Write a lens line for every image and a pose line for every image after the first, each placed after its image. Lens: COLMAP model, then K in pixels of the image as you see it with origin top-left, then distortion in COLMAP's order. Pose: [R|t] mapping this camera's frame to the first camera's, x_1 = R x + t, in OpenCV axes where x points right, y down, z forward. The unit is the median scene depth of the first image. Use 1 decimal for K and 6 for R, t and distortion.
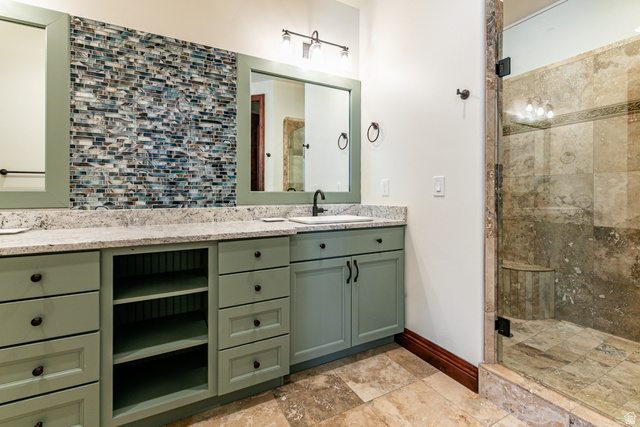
lens RADIAL K [[295.2, 0, 321.1], [0, 295.2, 195.6], [0, 0, 1]] dist [0.003513, -0.000151]
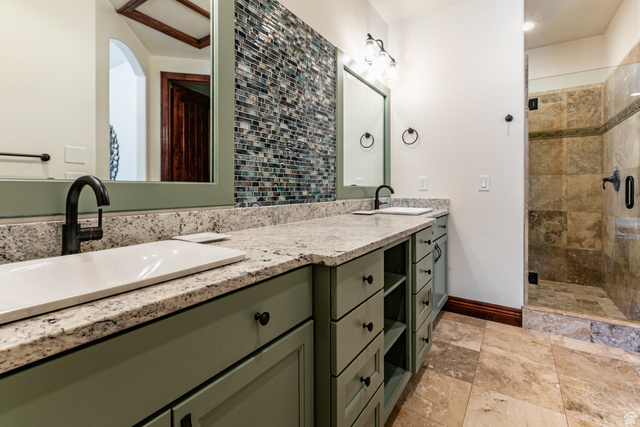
lens RADIAL K [[295.2, 0, 336.4], [0, 295.2, 188.8], [0, 0, 1]] dist [0.003513, -0.000151]
pose [[0.883091, 0.003250, 0.469190, -0.900566], [-0.002468, 0.999994, -0.002282, -0.001555], [-0.469195, 0.000858, 0.883094, 0.142110]]
